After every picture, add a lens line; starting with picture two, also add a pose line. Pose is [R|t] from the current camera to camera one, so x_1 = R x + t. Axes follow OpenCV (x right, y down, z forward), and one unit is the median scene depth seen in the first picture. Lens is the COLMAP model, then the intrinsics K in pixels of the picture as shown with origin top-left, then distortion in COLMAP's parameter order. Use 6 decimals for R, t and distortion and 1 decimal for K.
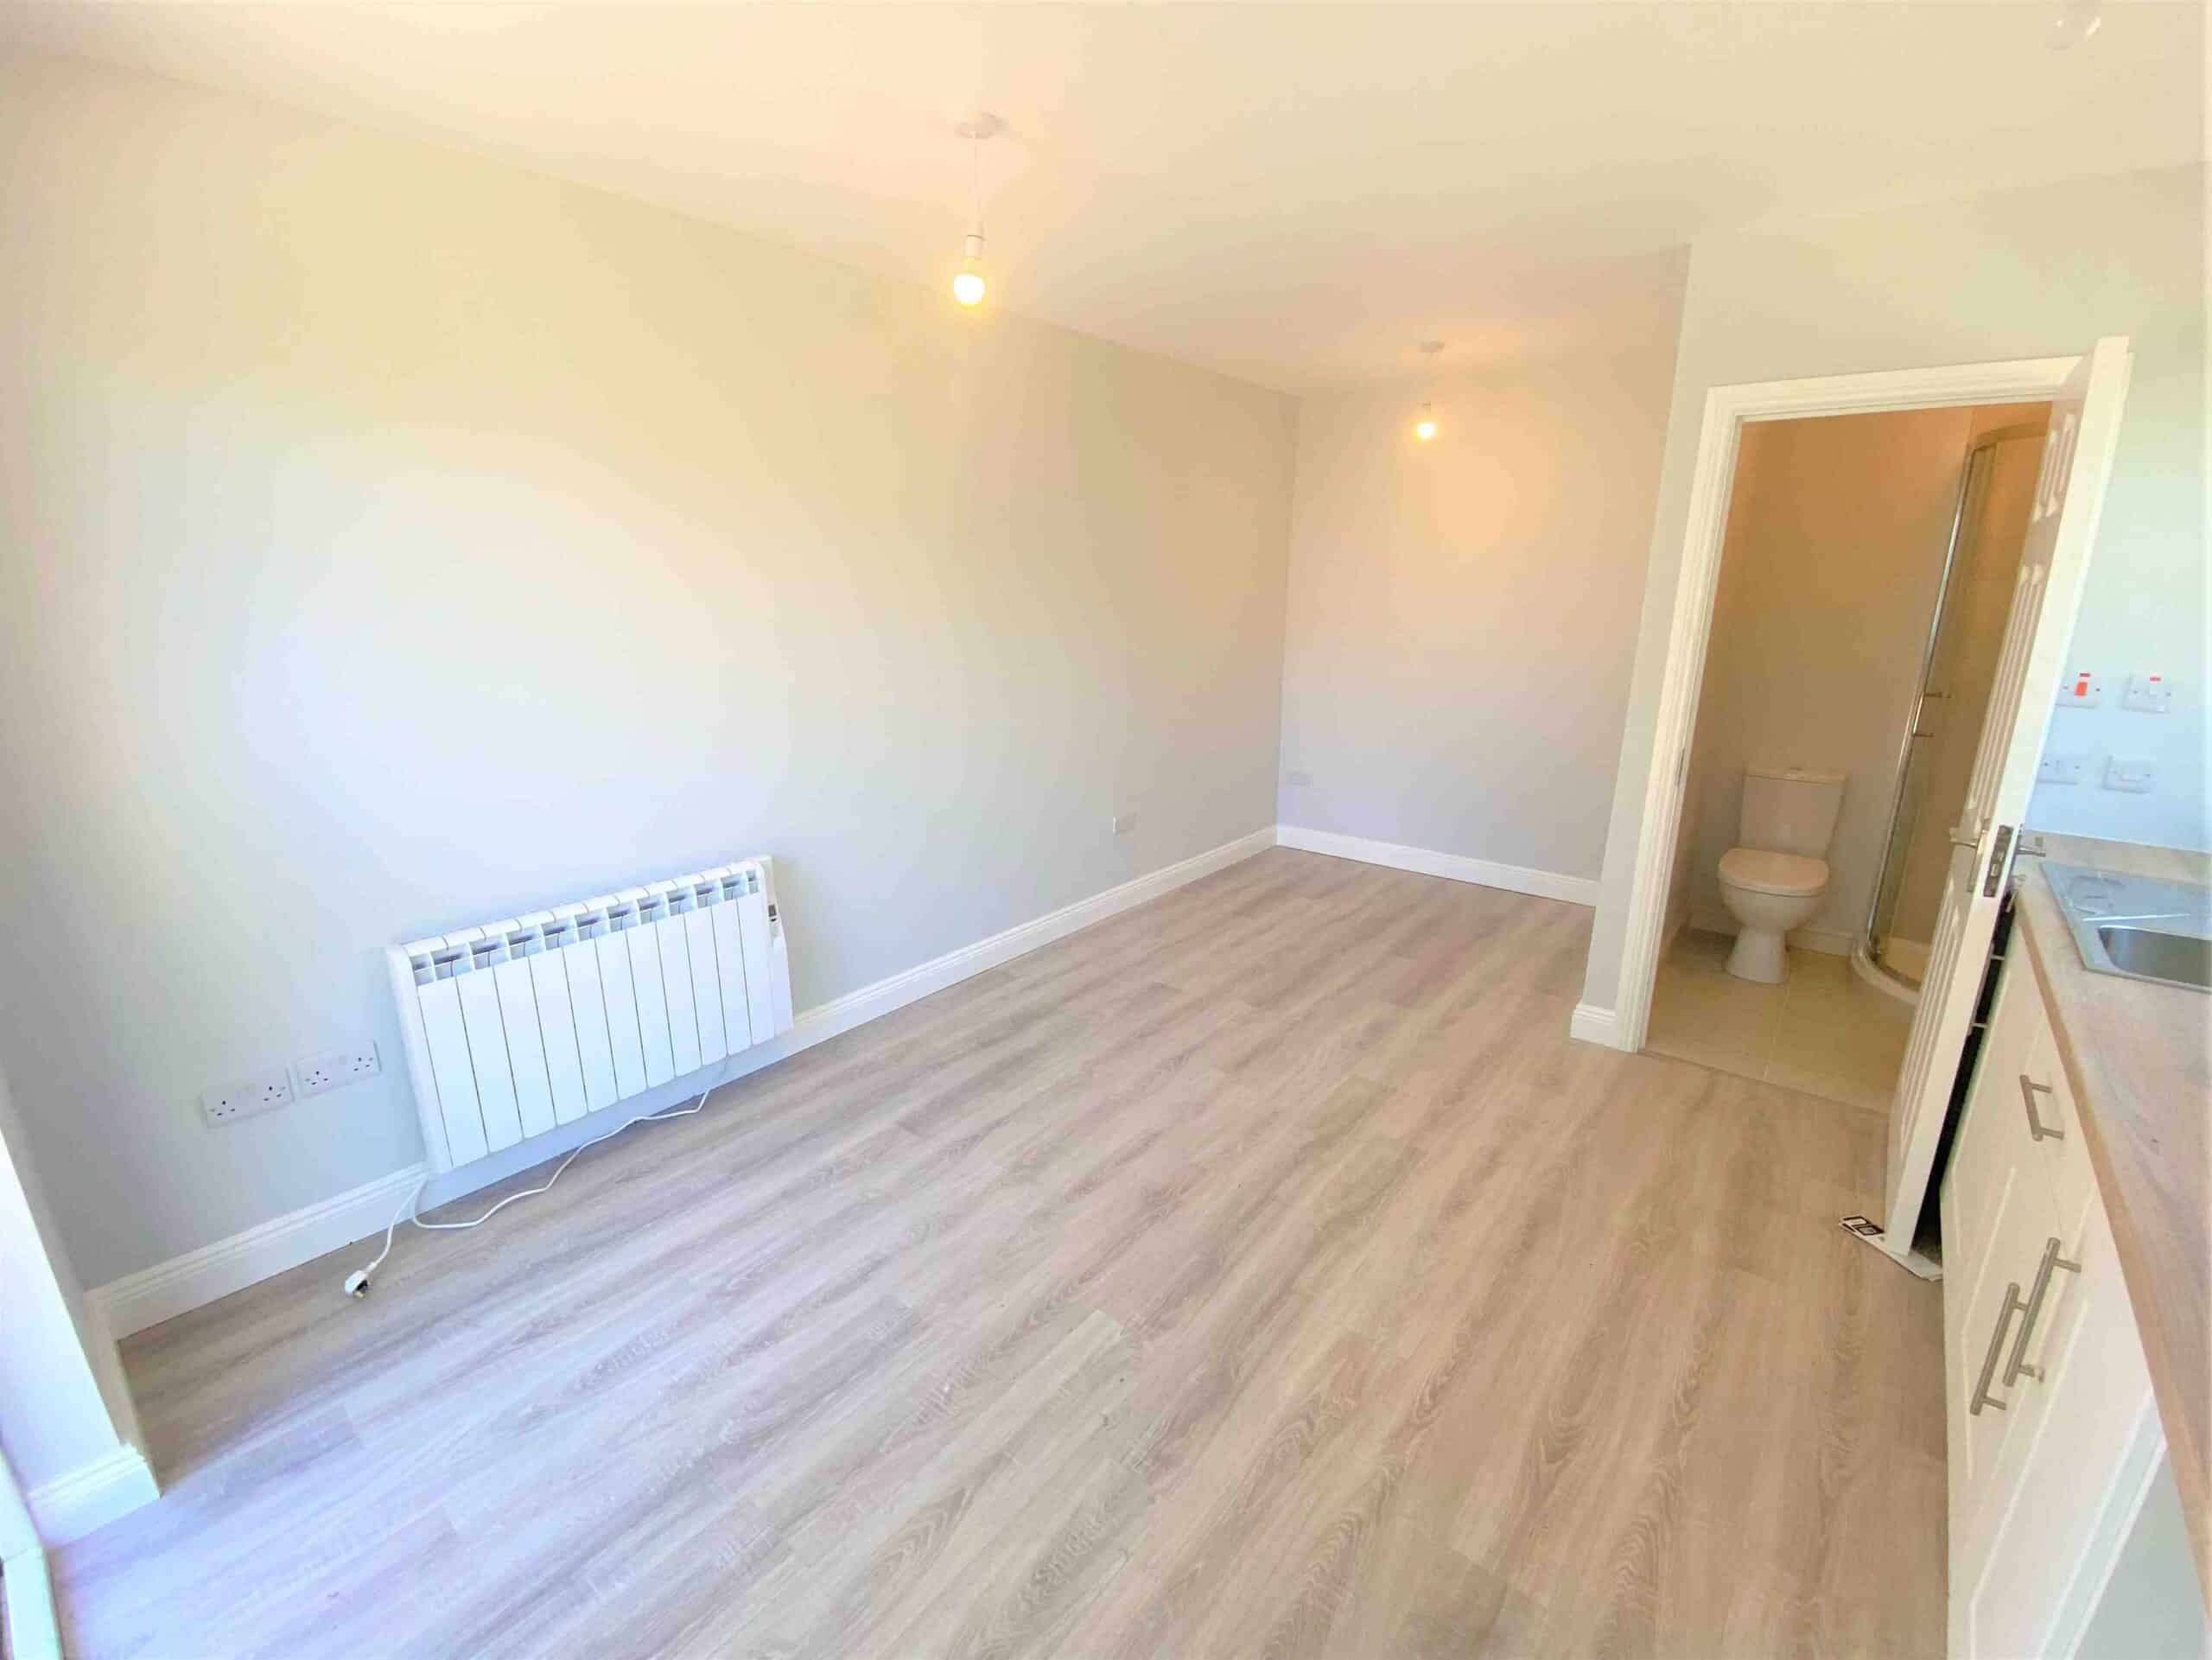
lens RADIAL K [[909.3, 0, 1087.0], [0, 909.3, 822.8], [0, 0, 1]] dist [0.038129, -0.029615]
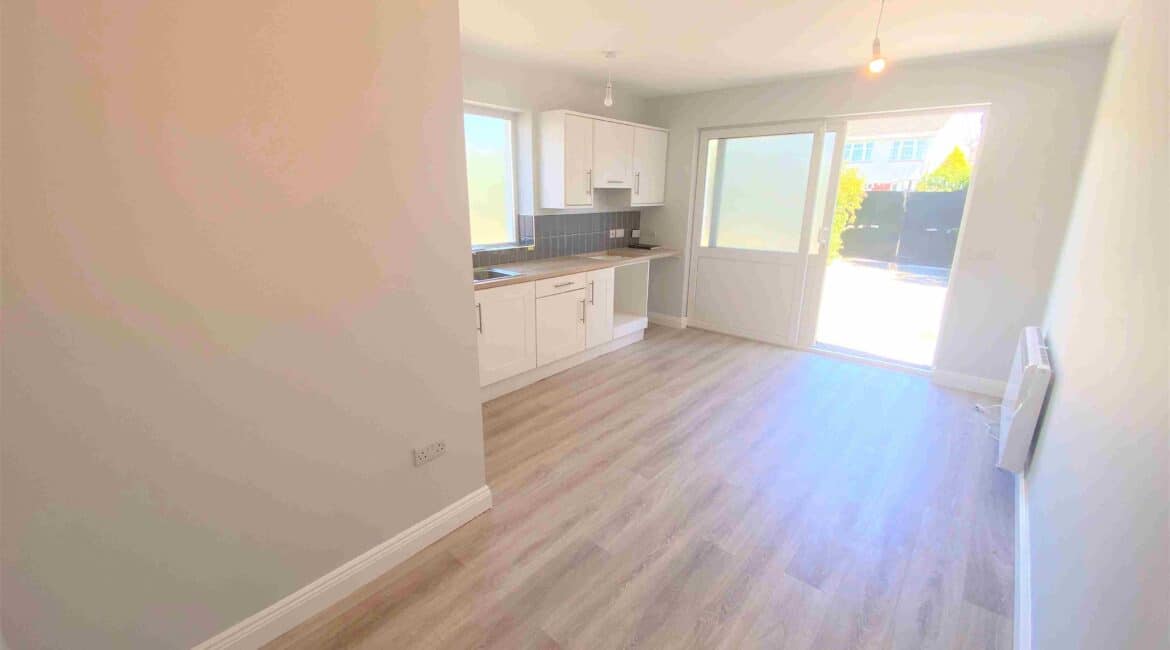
lens RADIAL K [[483.9, 0, 577.7], [0, 483.9, 326.5], [0, 0, 1]] dist [-0.000815, -0.000153]
pose [[-0.999921, -0.011282, 0.005479, 0.500619], [-0.006865, 0.857936, 0.513710, -0.507993], [-0.010497, 0.513632, -0.857946, 1.917330]]
